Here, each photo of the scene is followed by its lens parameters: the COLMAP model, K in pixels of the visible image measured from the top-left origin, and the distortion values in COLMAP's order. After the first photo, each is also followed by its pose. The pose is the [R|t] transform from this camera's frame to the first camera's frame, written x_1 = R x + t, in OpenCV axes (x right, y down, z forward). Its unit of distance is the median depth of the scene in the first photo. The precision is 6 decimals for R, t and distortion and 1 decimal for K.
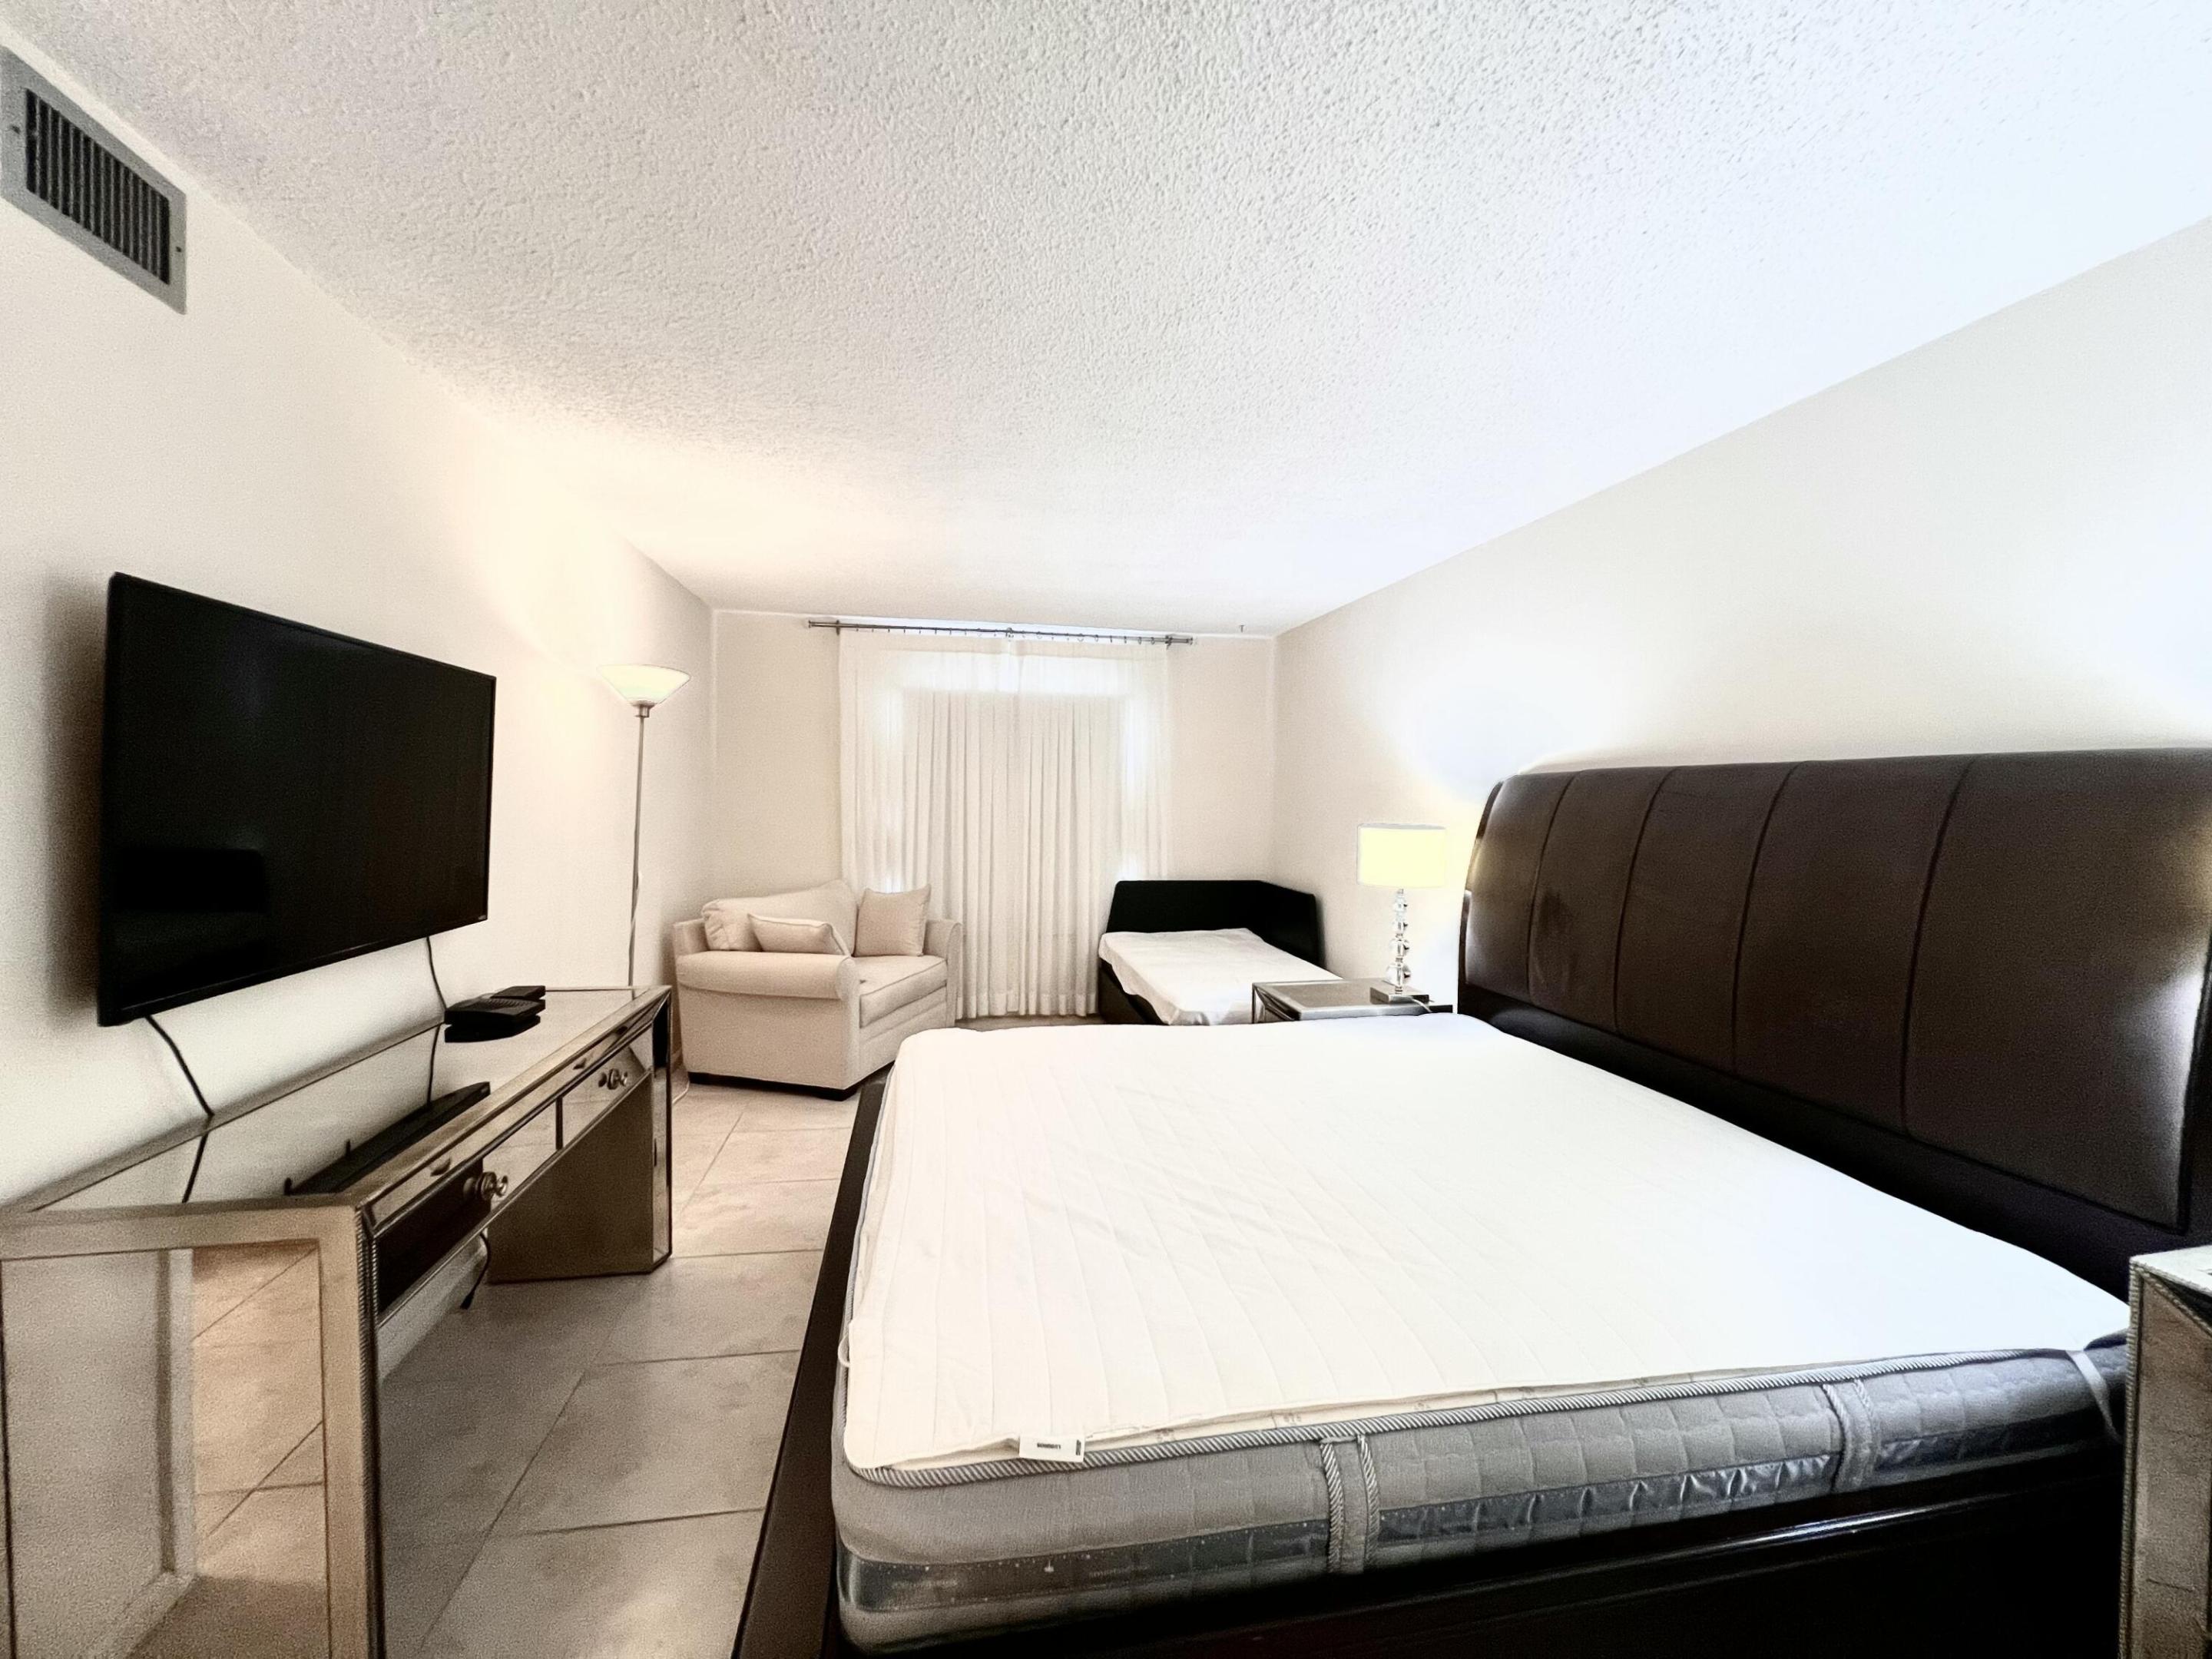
lens RADIAL K [[891.2, 0, 1093.6], [0, 891.2, 819.0], [0, 0, 1]] dist [-0.004102, 0.001788]
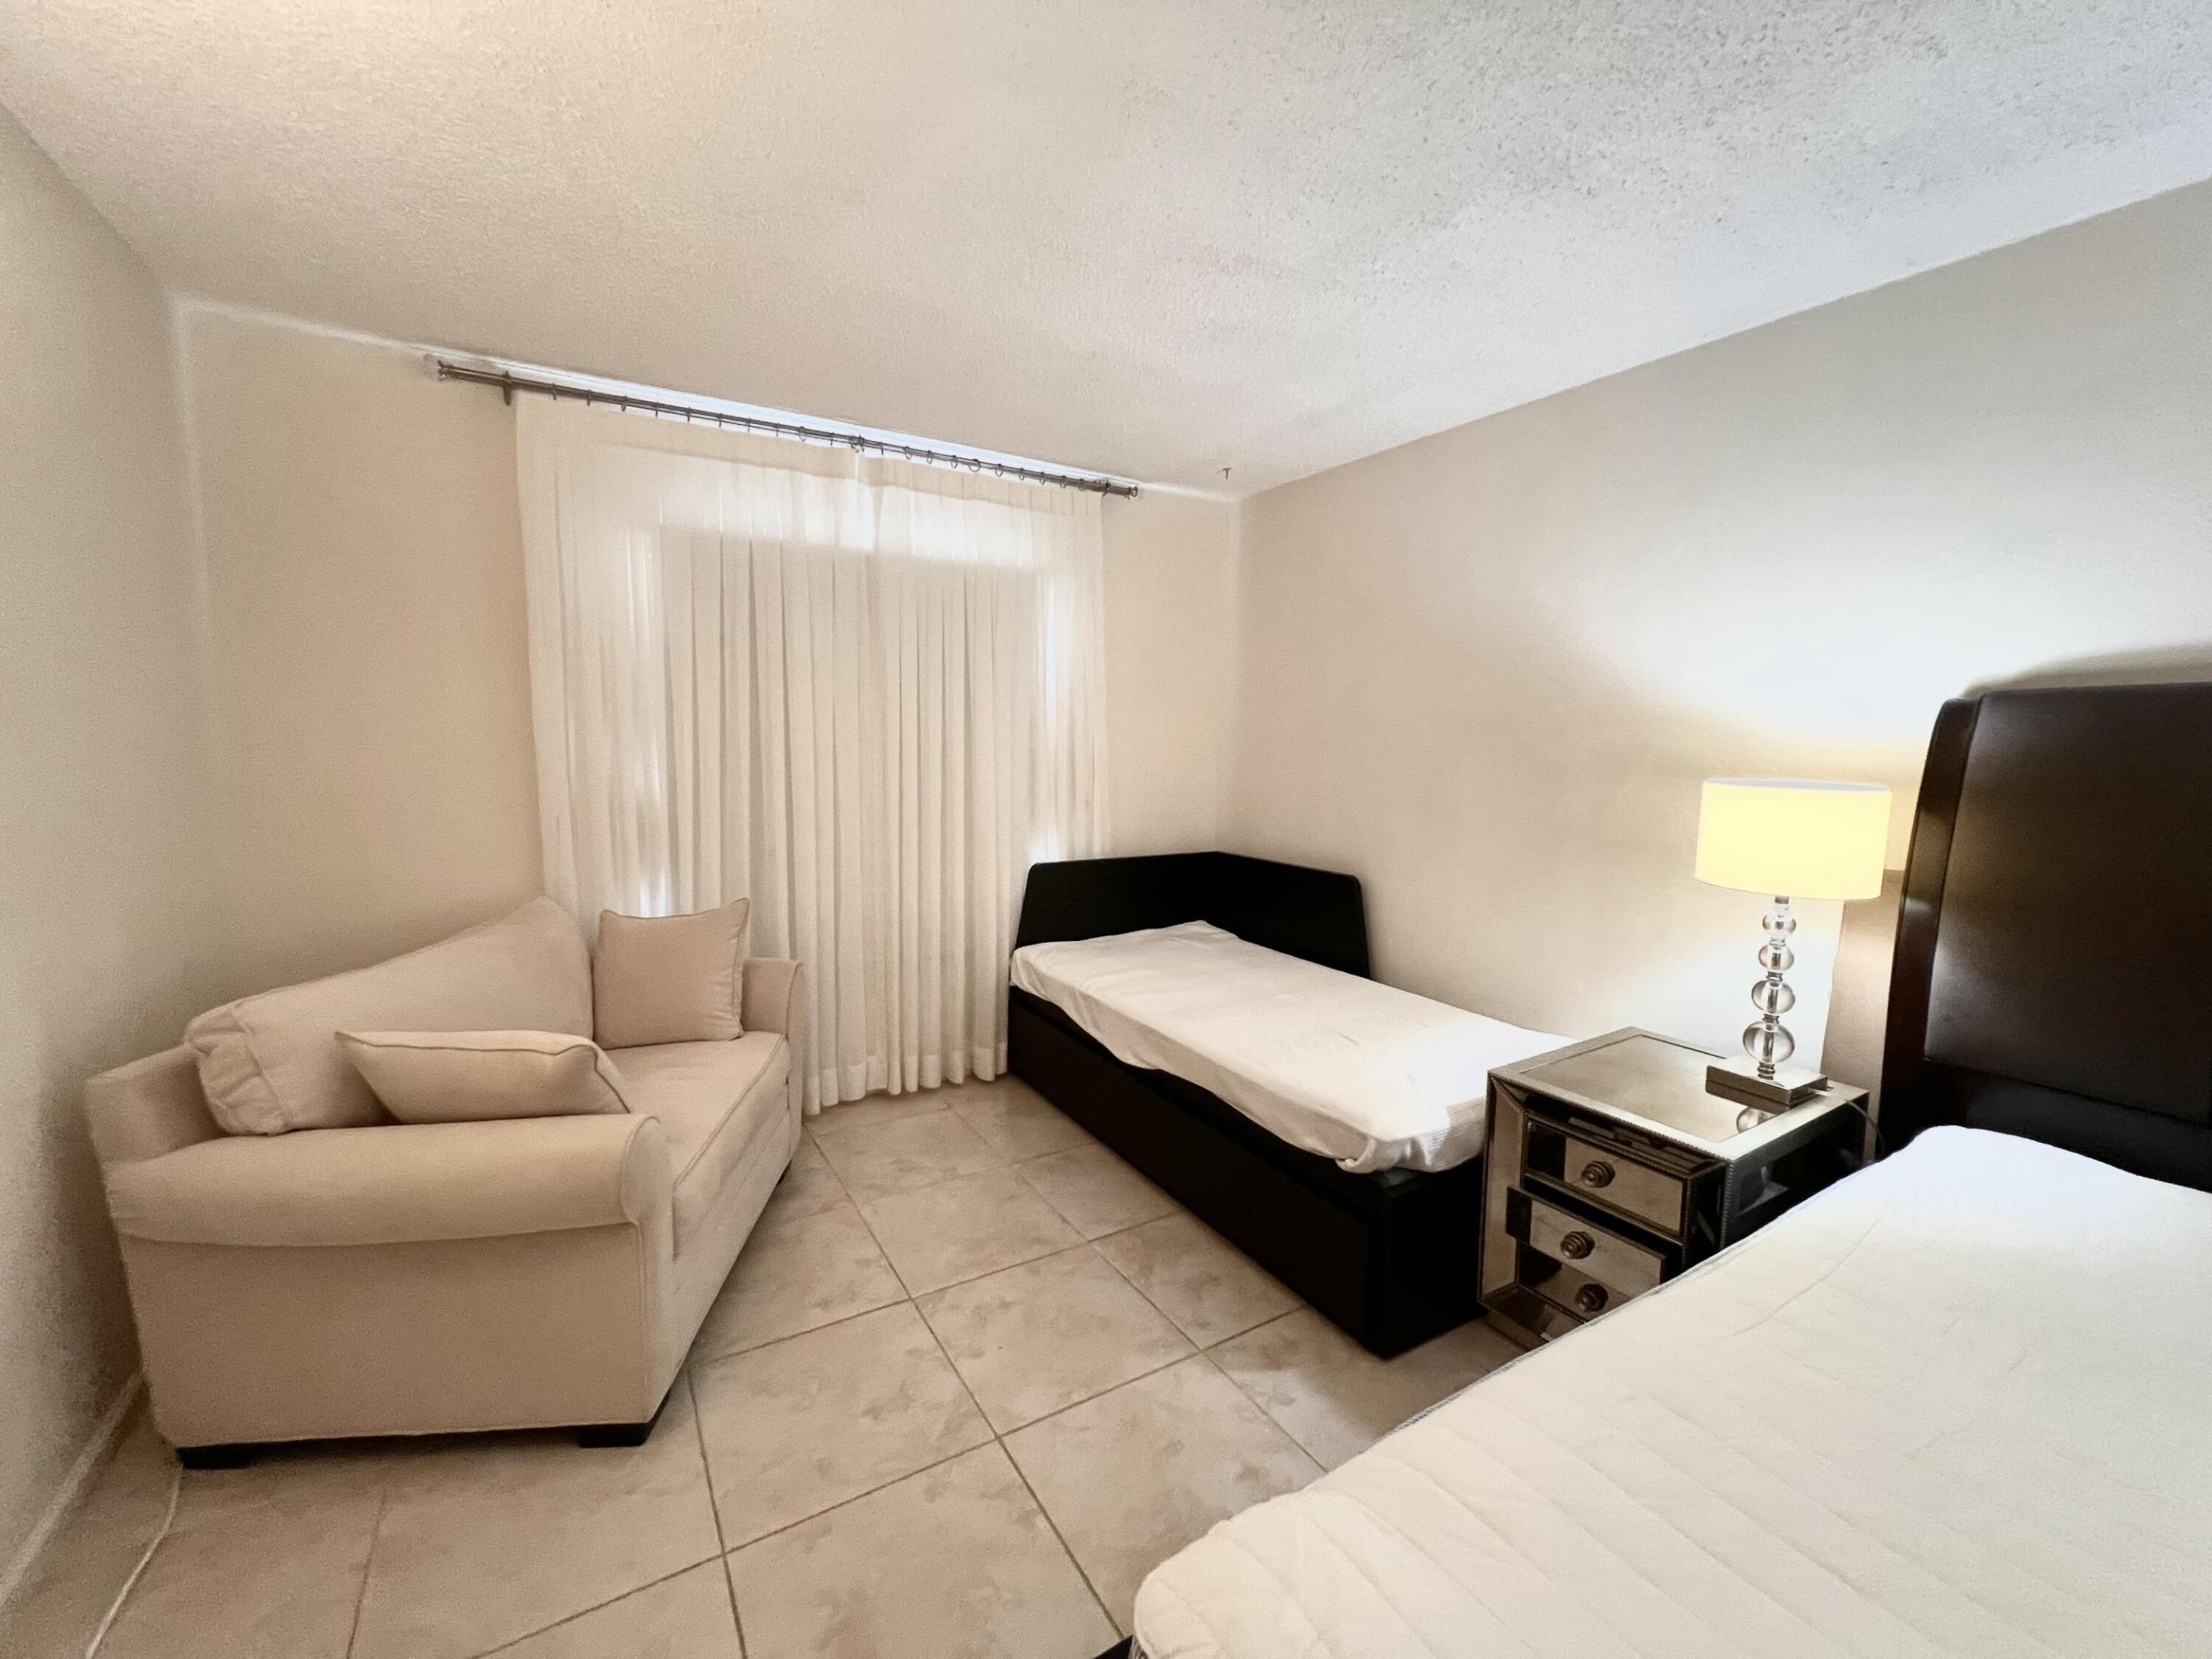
lens RADIAL K [[891.2, 0, 1094.6], [0, 891.2, 812.2], [0, 0, 1]] dist [-0.004102, 0.001788]
pose [[0.932720, -0.033570, 0.359036, -0.175293], [0.010059, 0.997692, 0.067155, -0.010565], [-0.360462, -0.059025, 0.930904, 0.425378]]
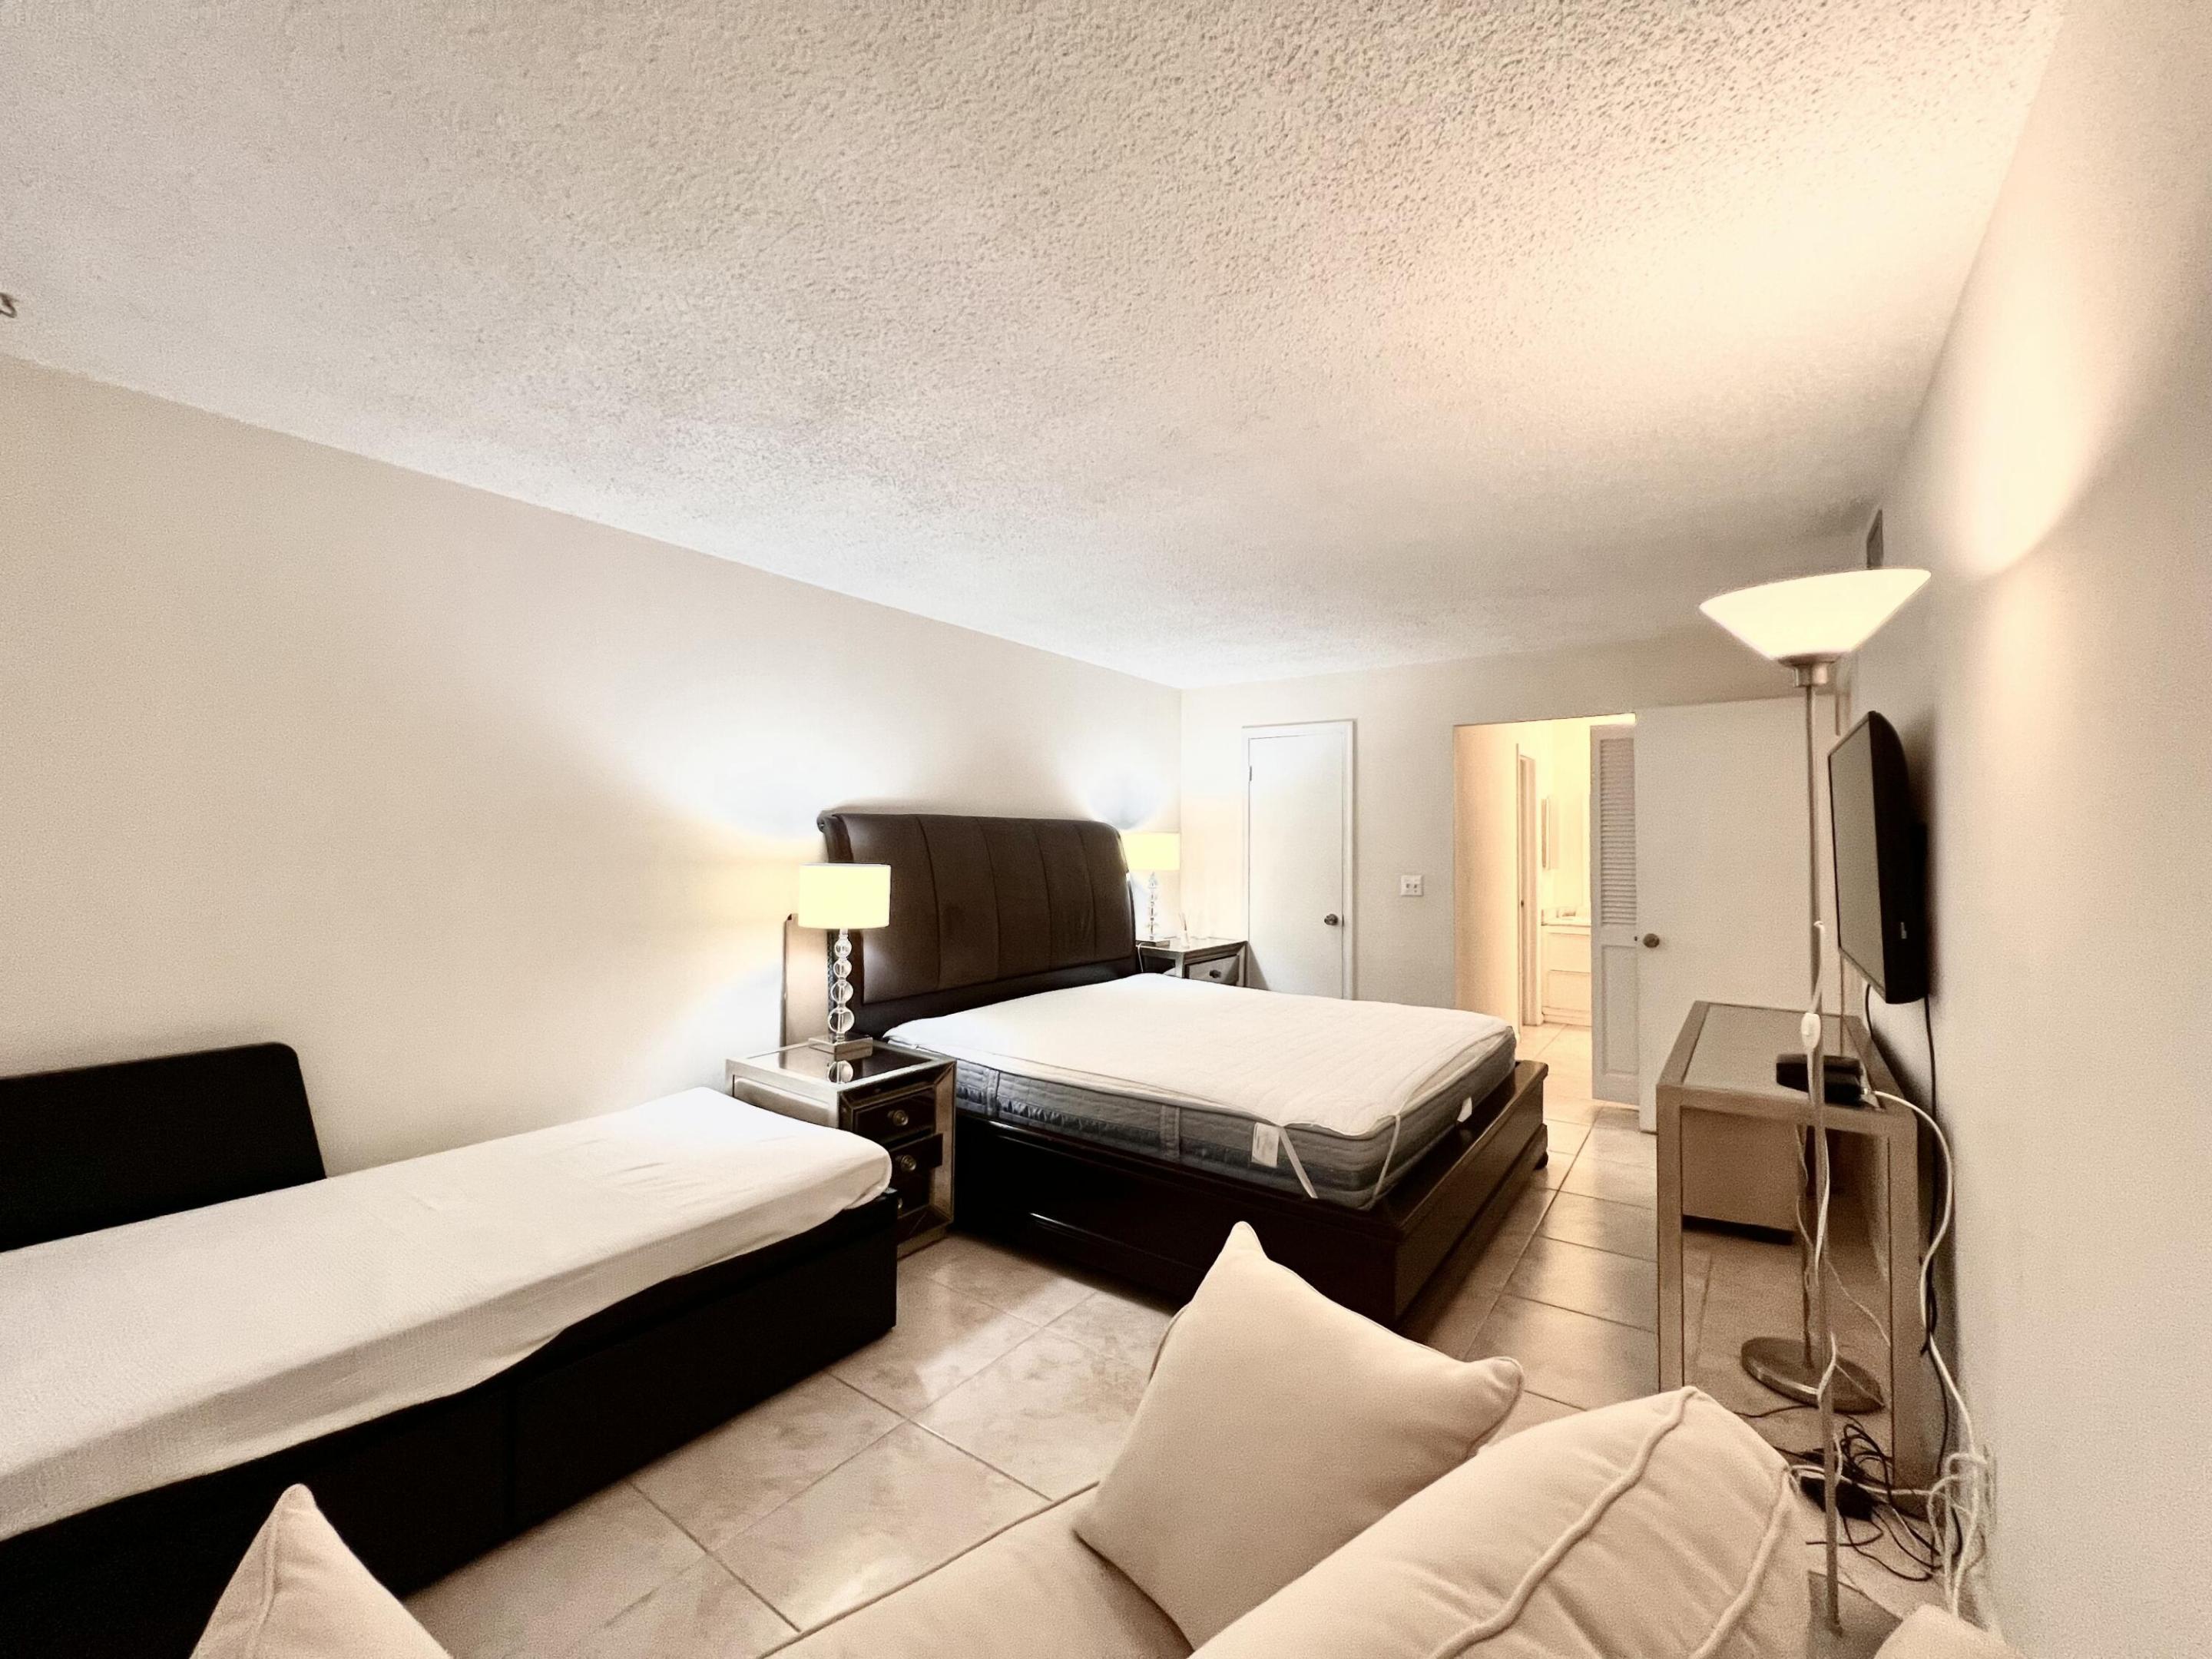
lens RADIAL K [[889.7, 0, 1111.0], [0, 889.7, 823.7], [0, 0, 1]] dist [0.000175, -0.000683]
pose [[-0.700285, -0.011144, 0.713777, -0.359799], [-0.007317, 0.999938, 0.008434, -0.031022], [-0.713826, 0.000683, -0.700323, 0.980634]]
